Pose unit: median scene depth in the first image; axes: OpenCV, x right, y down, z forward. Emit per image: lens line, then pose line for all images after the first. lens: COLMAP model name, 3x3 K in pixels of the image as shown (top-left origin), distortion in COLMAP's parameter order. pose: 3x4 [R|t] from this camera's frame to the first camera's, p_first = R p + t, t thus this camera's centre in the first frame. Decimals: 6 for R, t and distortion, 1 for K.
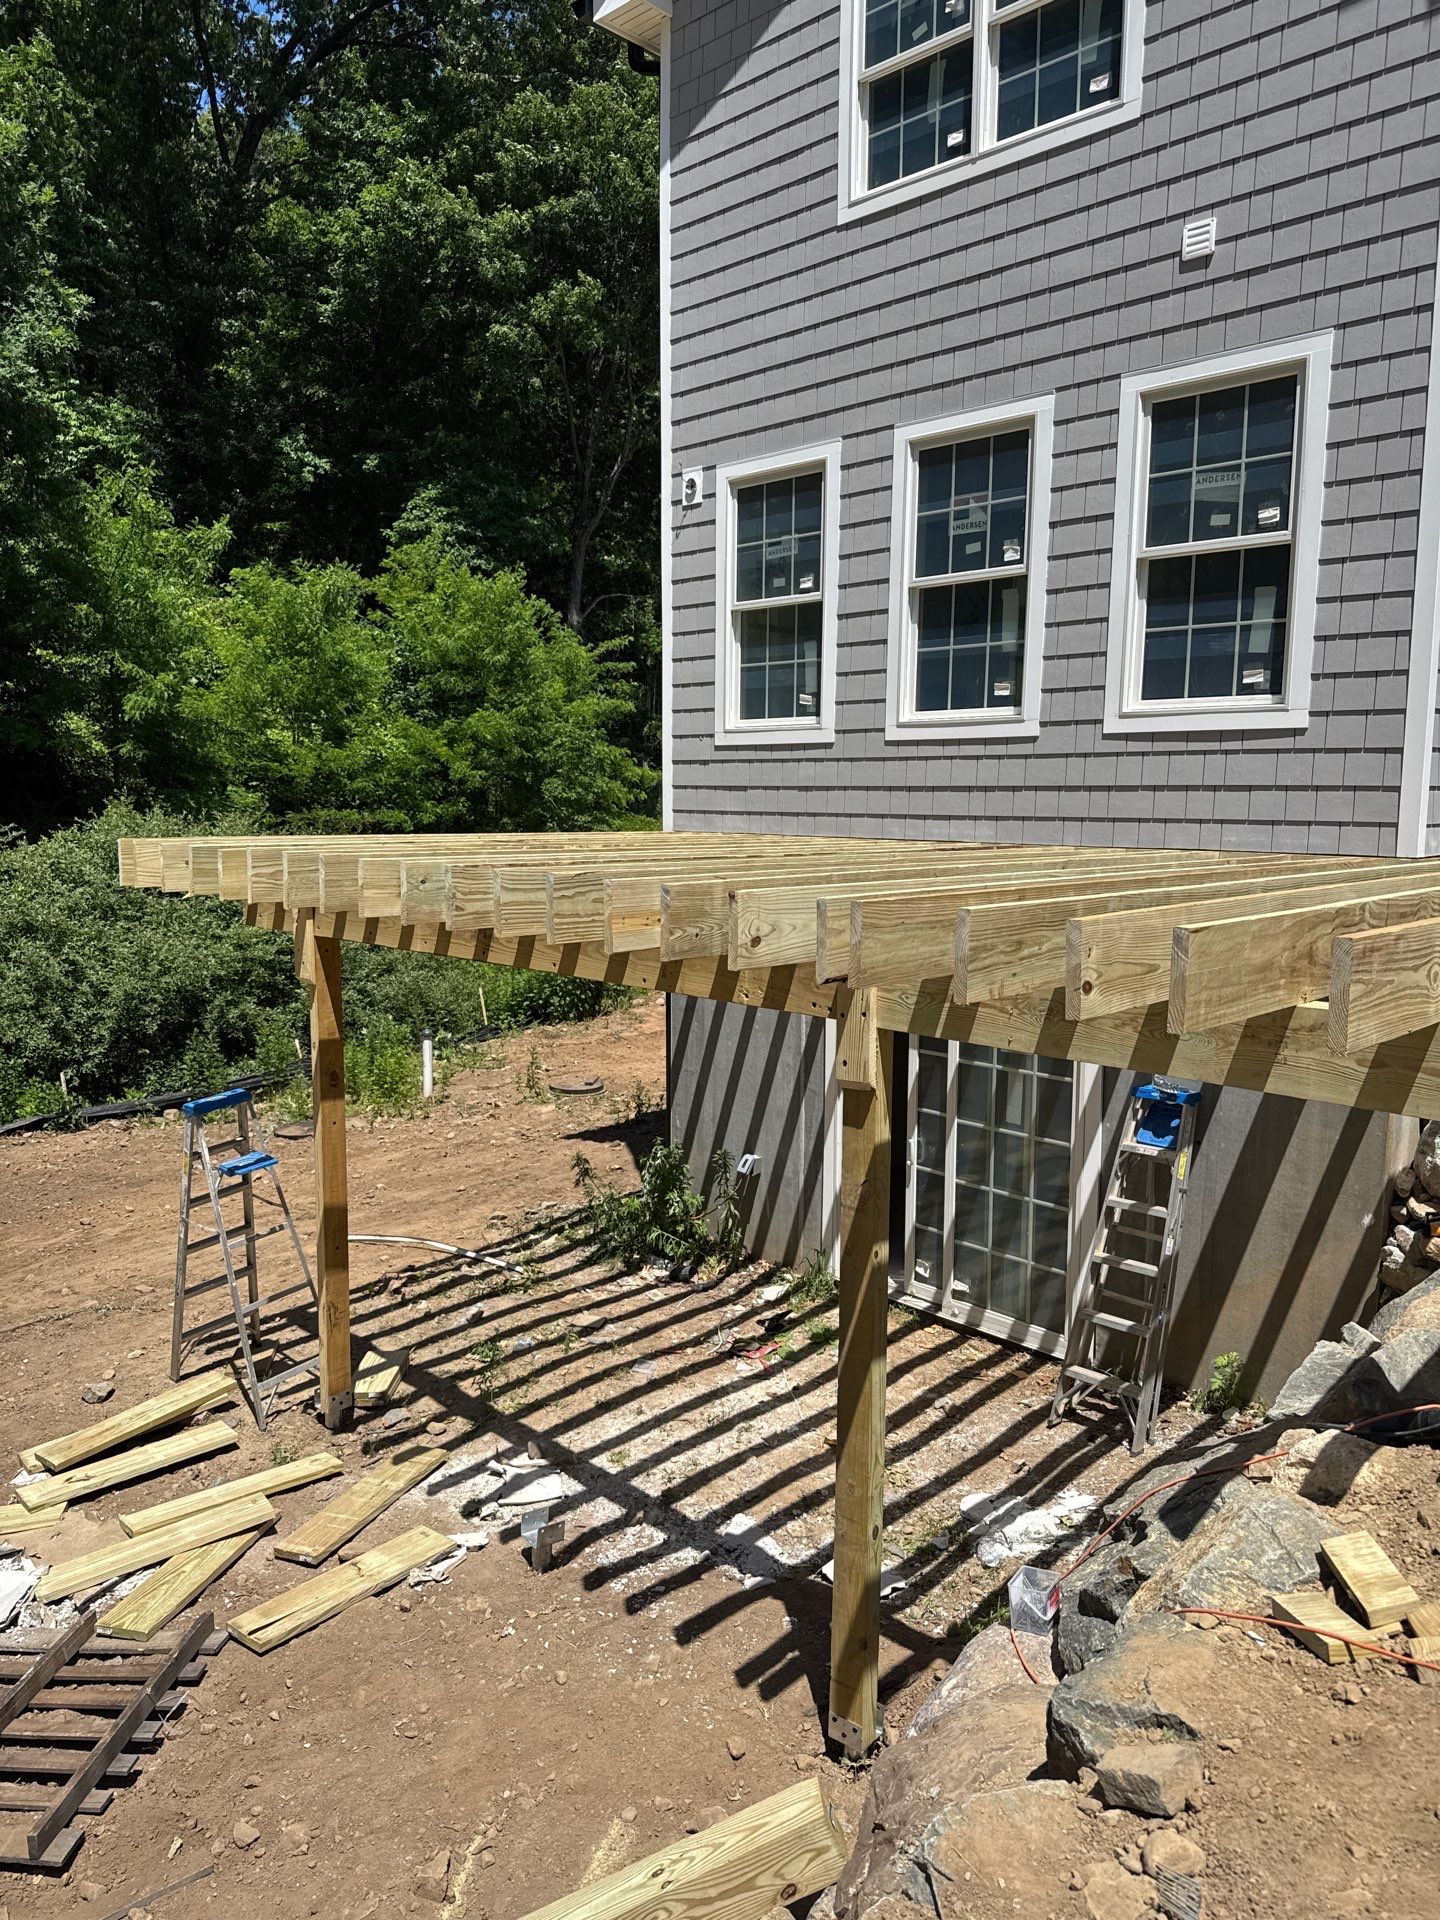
lens RADIAL K [[1340.4, 0, 720.0], [0, 1340.4, 960.0], [0, 0, 1]] dist [0.105642, -0.160515]
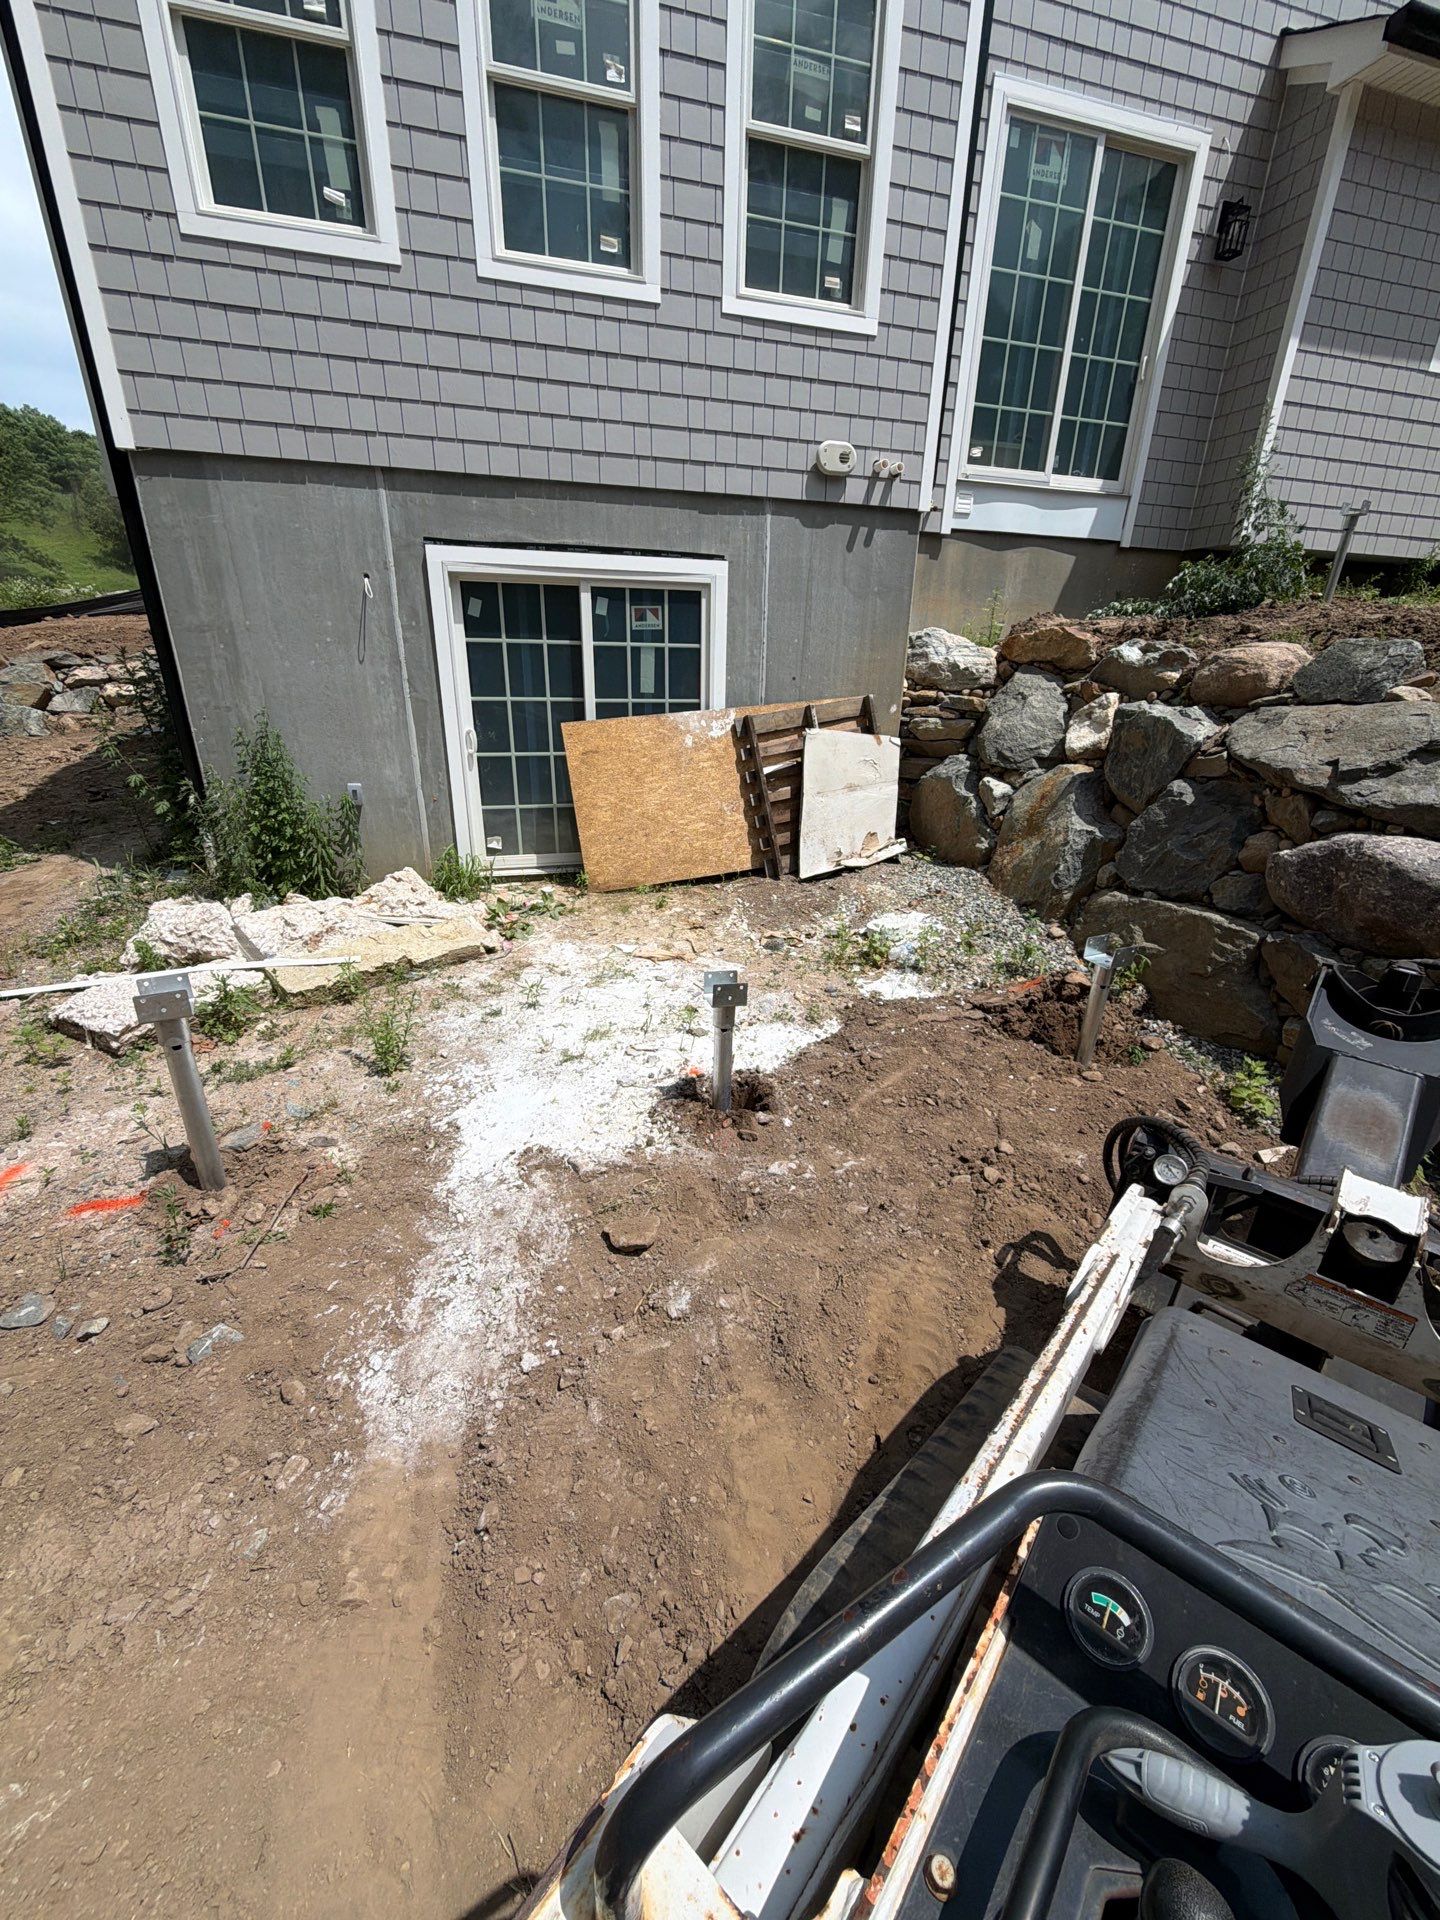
lens RADIAL K [[763.1, 0, 723.9], [0, 763.1, 961.4], [0, 0, 1]] dist [-0.001355, -0.000192]
pose [[0.487136, -0.324359, 0.810857, -0.388383], [0.091640, 0.942329, 0.321896, 0.134089], [-0.868505, -0.082500, 0.488767, 0.577279]]
